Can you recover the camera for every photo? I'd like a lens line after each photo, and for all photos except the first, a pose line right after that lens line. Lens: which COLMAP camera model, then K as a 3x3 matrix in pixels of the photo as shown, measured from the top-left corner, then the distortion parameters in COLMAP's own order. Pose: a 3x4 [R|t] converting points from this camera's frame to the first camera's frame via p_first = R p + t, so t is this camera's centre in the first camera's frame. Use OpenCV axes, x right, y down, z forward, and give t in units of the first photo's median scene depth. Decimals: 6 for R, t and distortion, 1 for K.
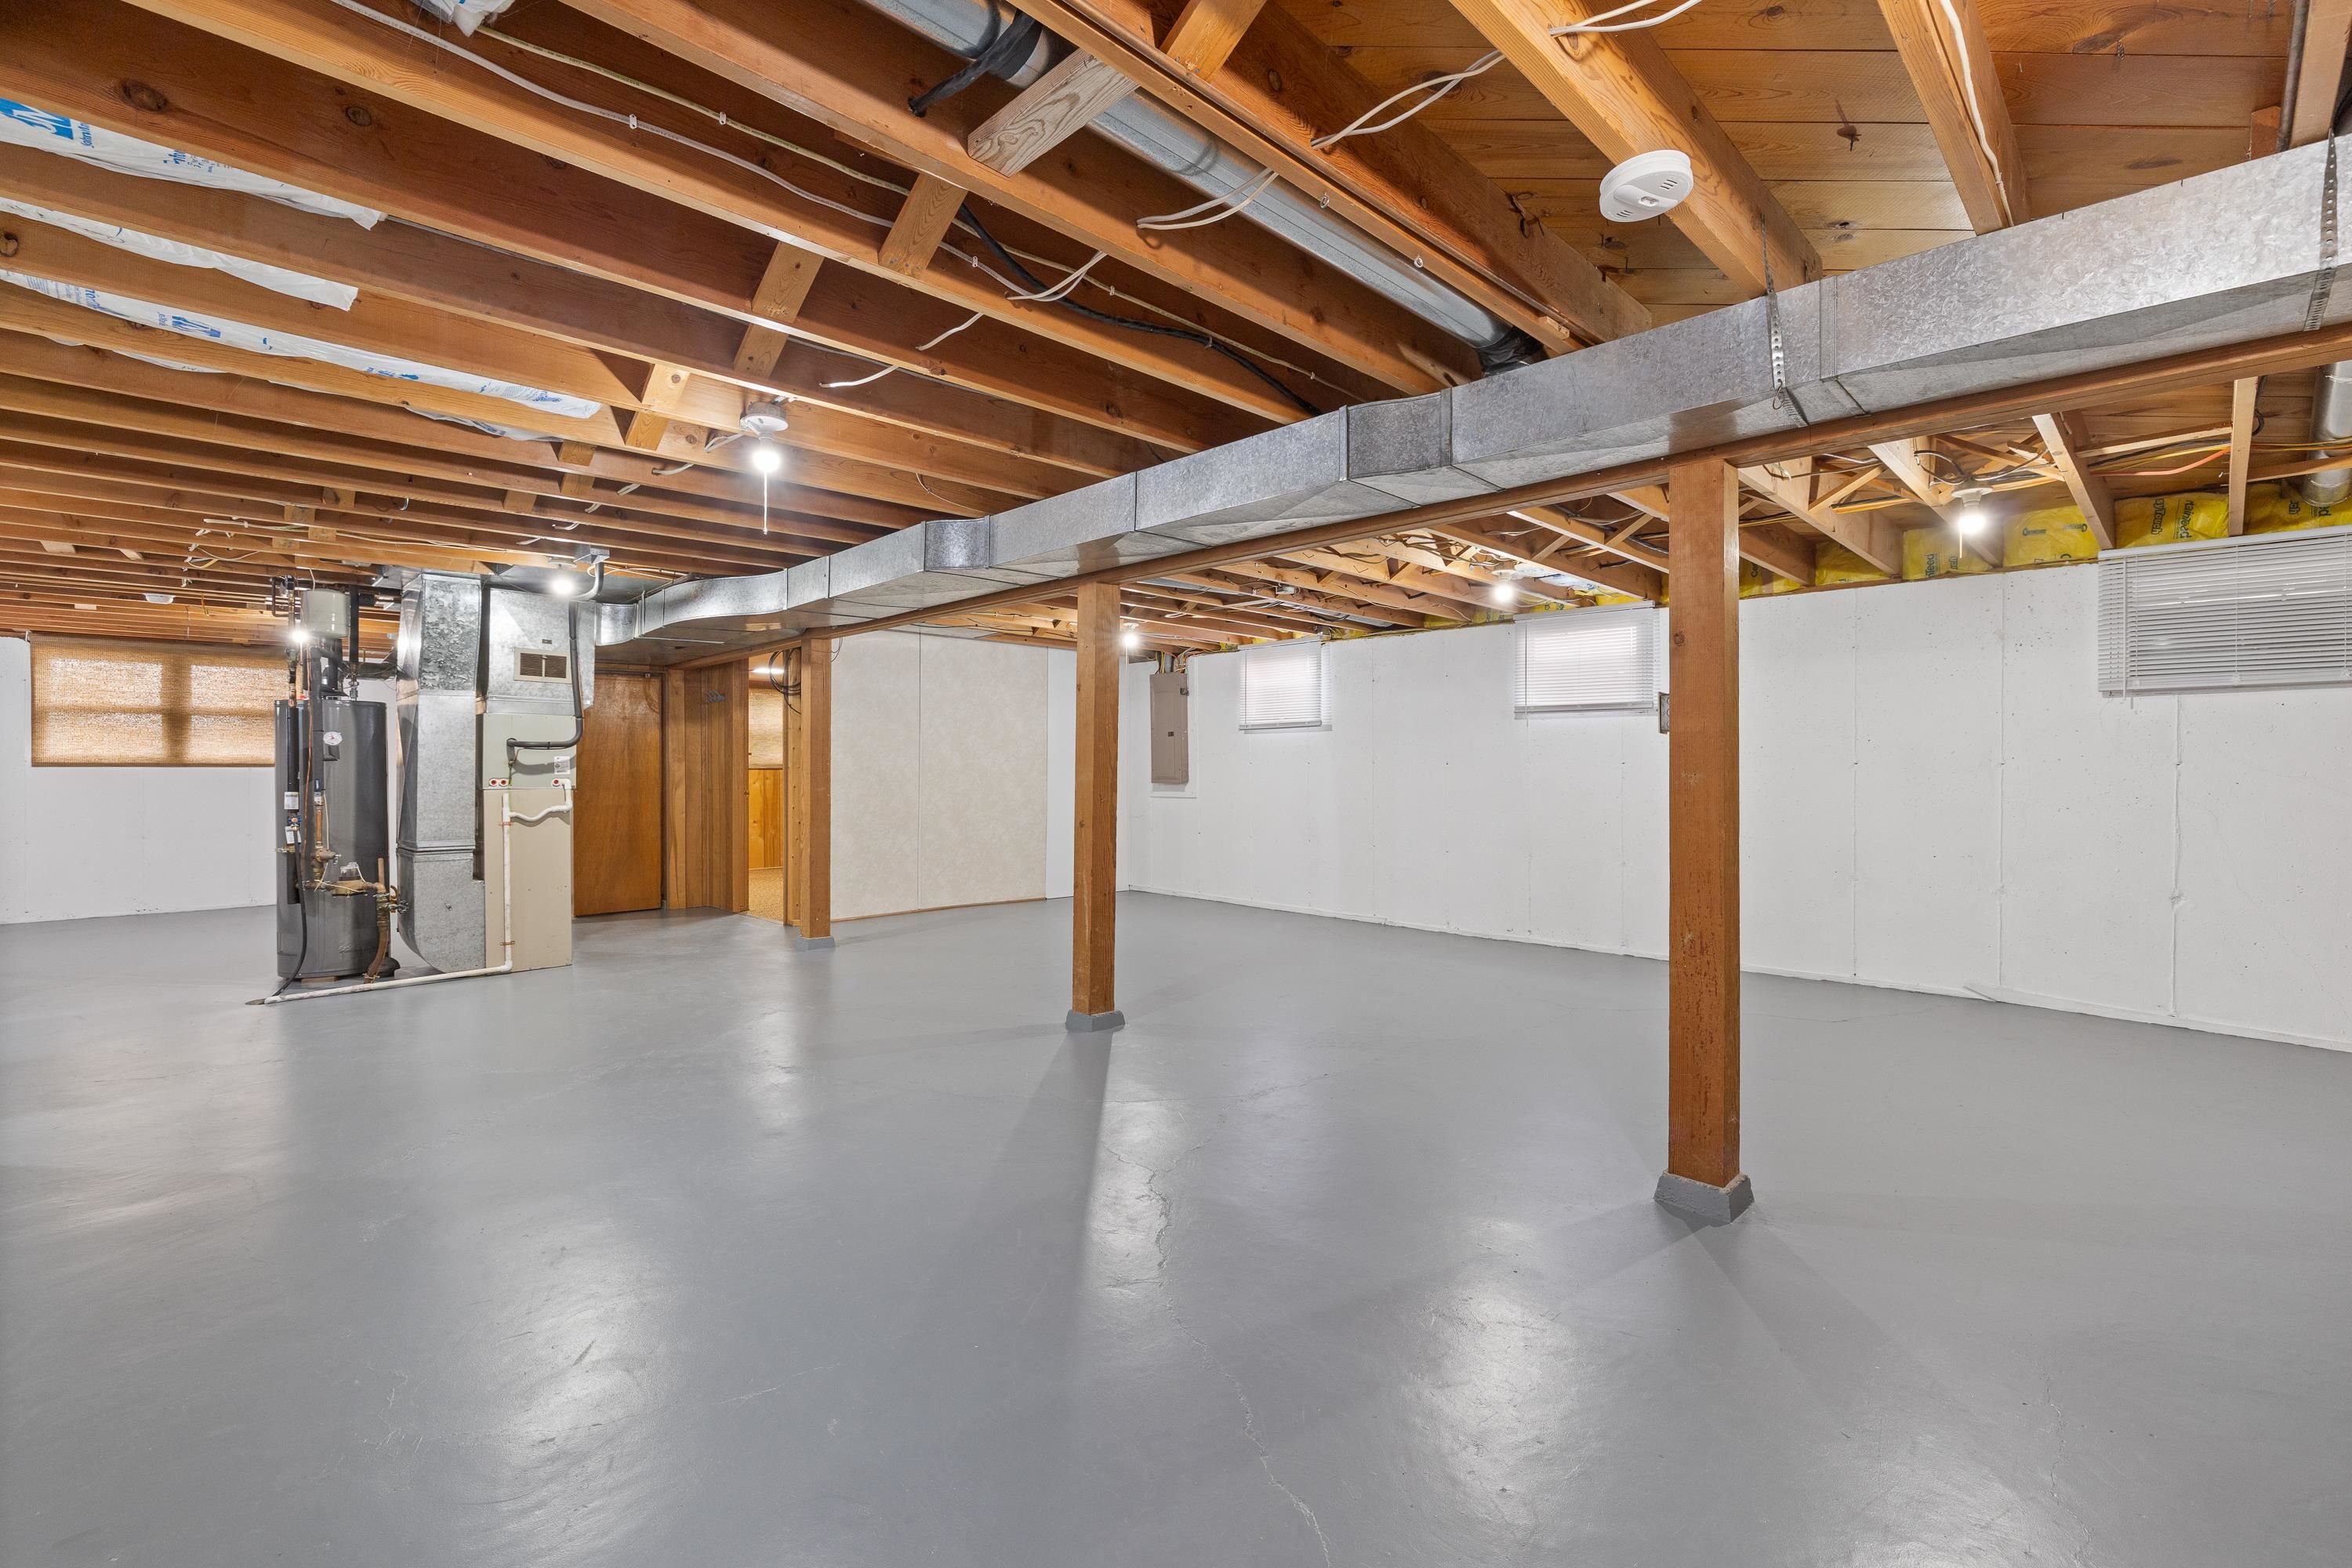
lens RADIAL K [[1024.8, 0, 1181.1], [0, 1024.8, 775.0], [0, 0, 1]] dist [-0.003651, 0.002761]
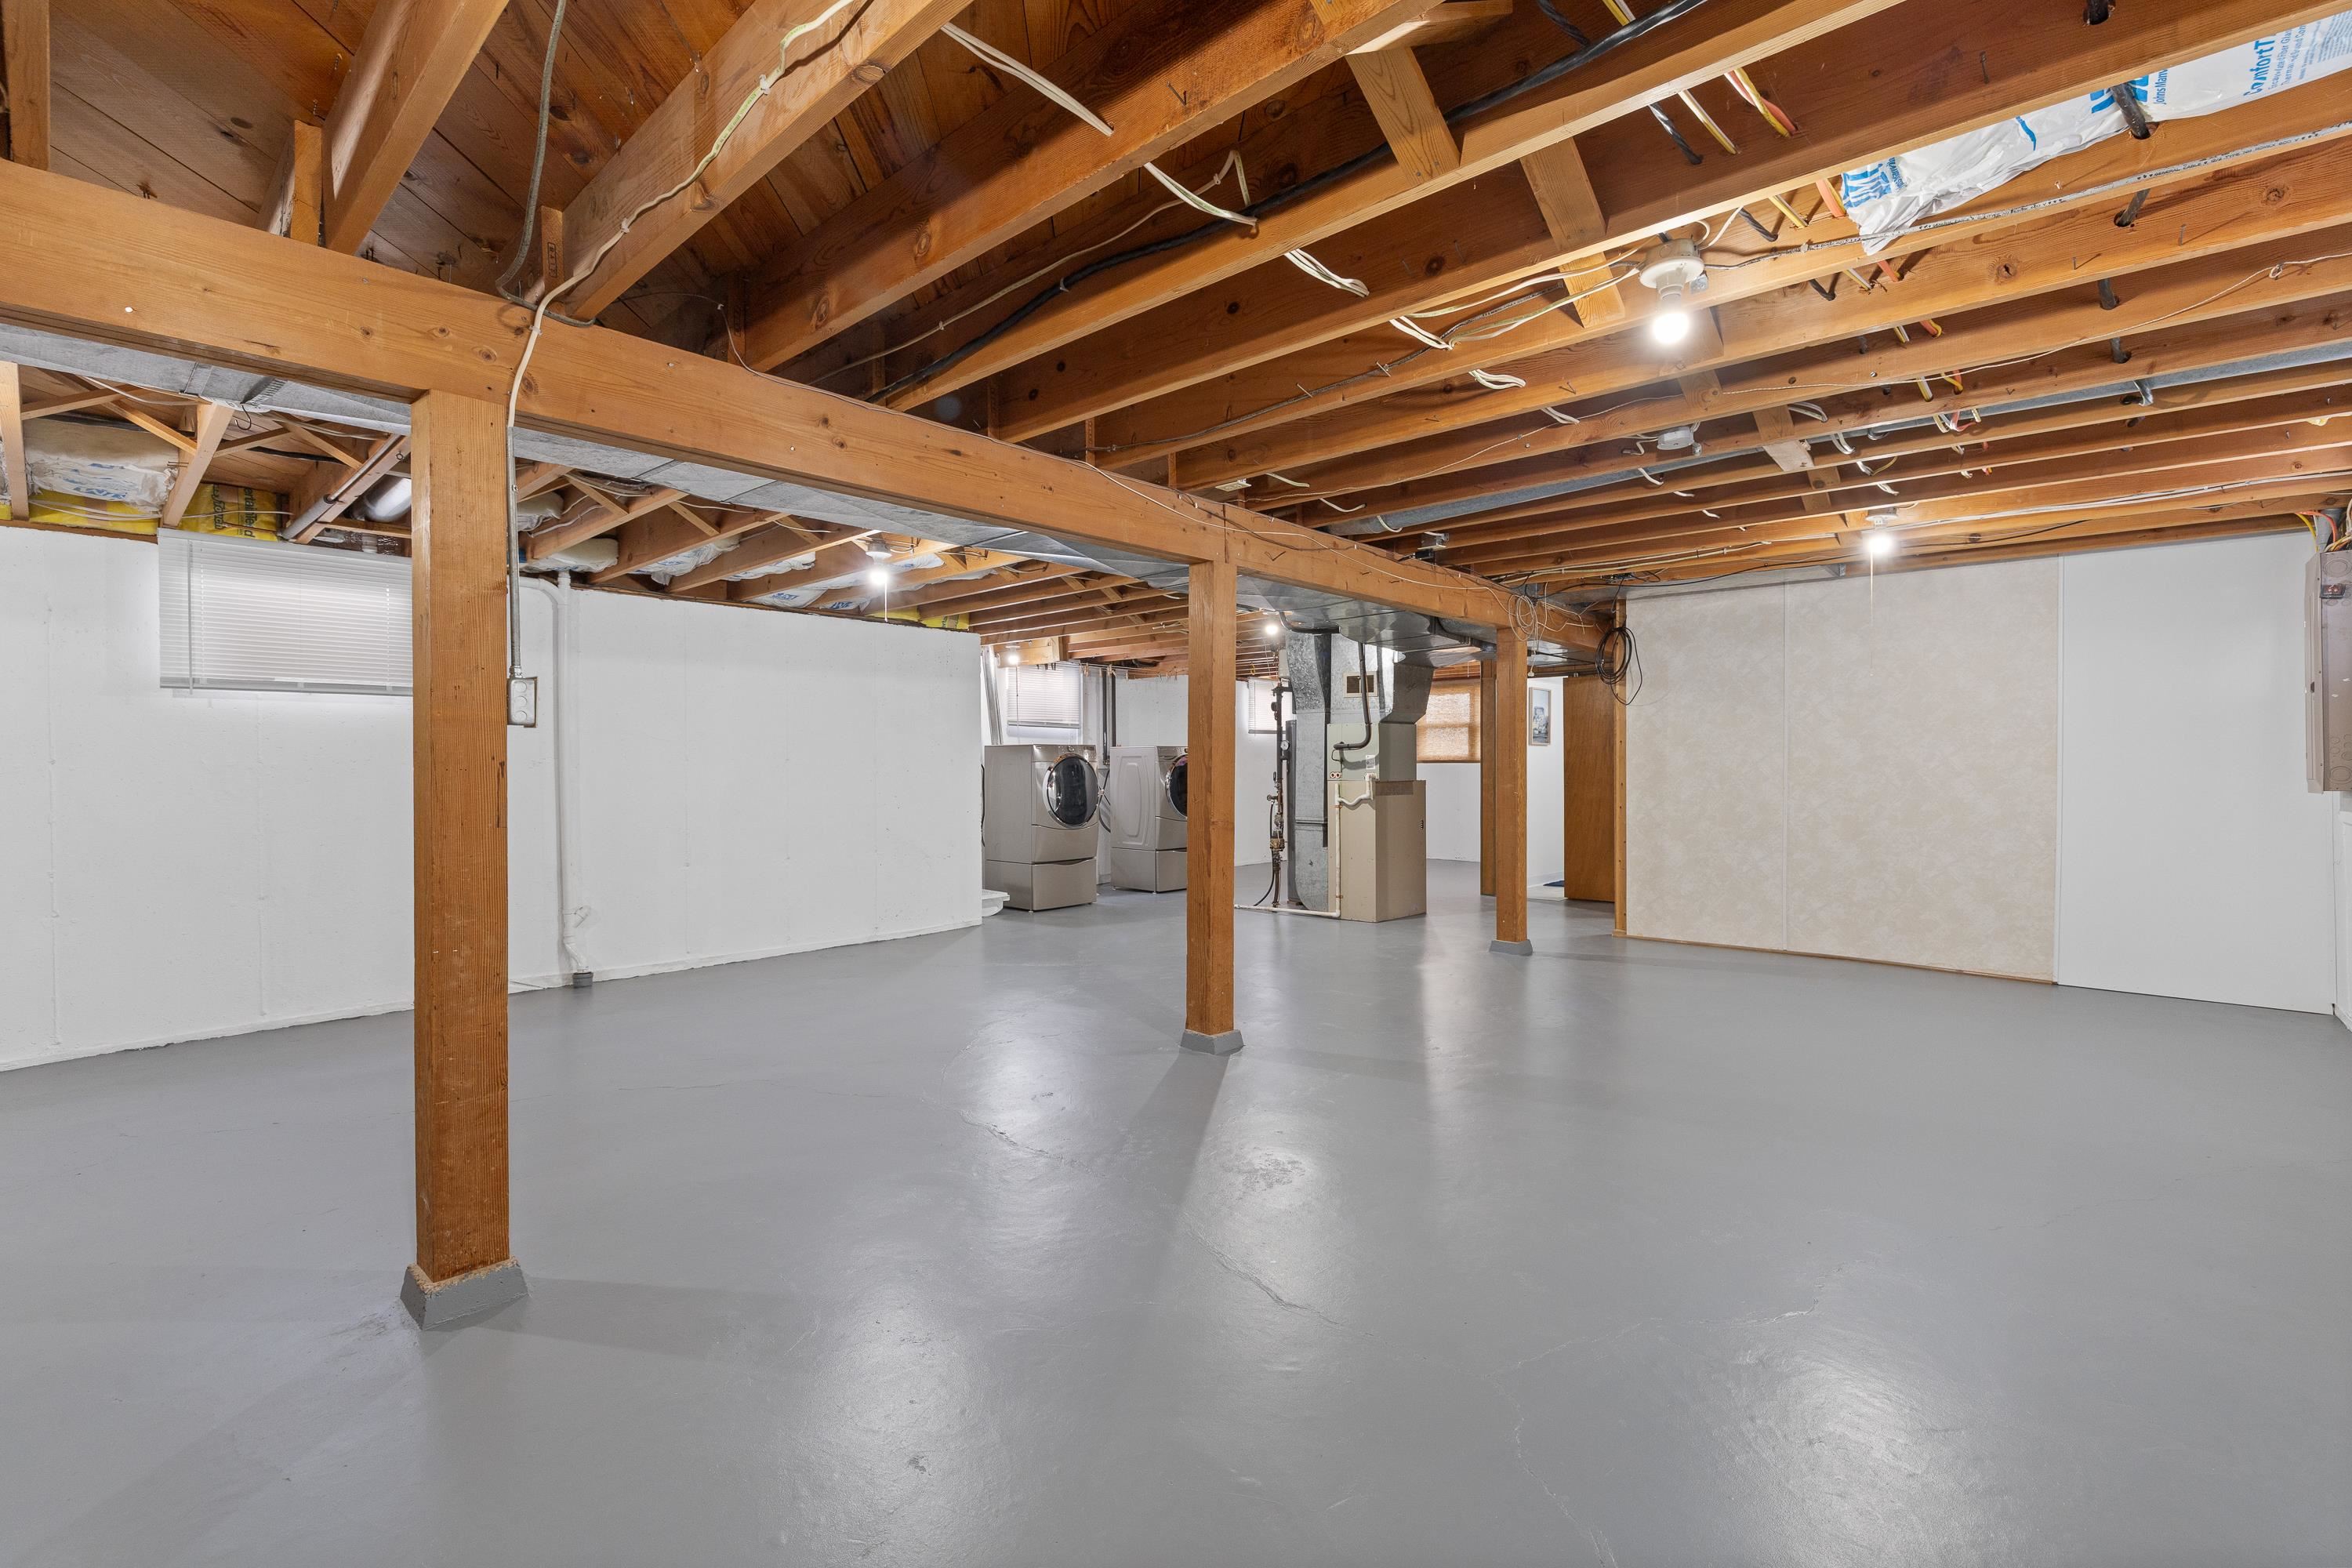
lens RADIAL K [[1024.8, 0, 1173.4], [0, 1024.8, 774.3], [0, 0, 1]] dist [-0.003651, 0.002761]
pose [[0.043233, 0.009043, -0.999024, 0.655779], [0.000181, 0.999959, 0.009059, -0.006546], [0.999065, -0.000572, 0.043230, 0.722837]]
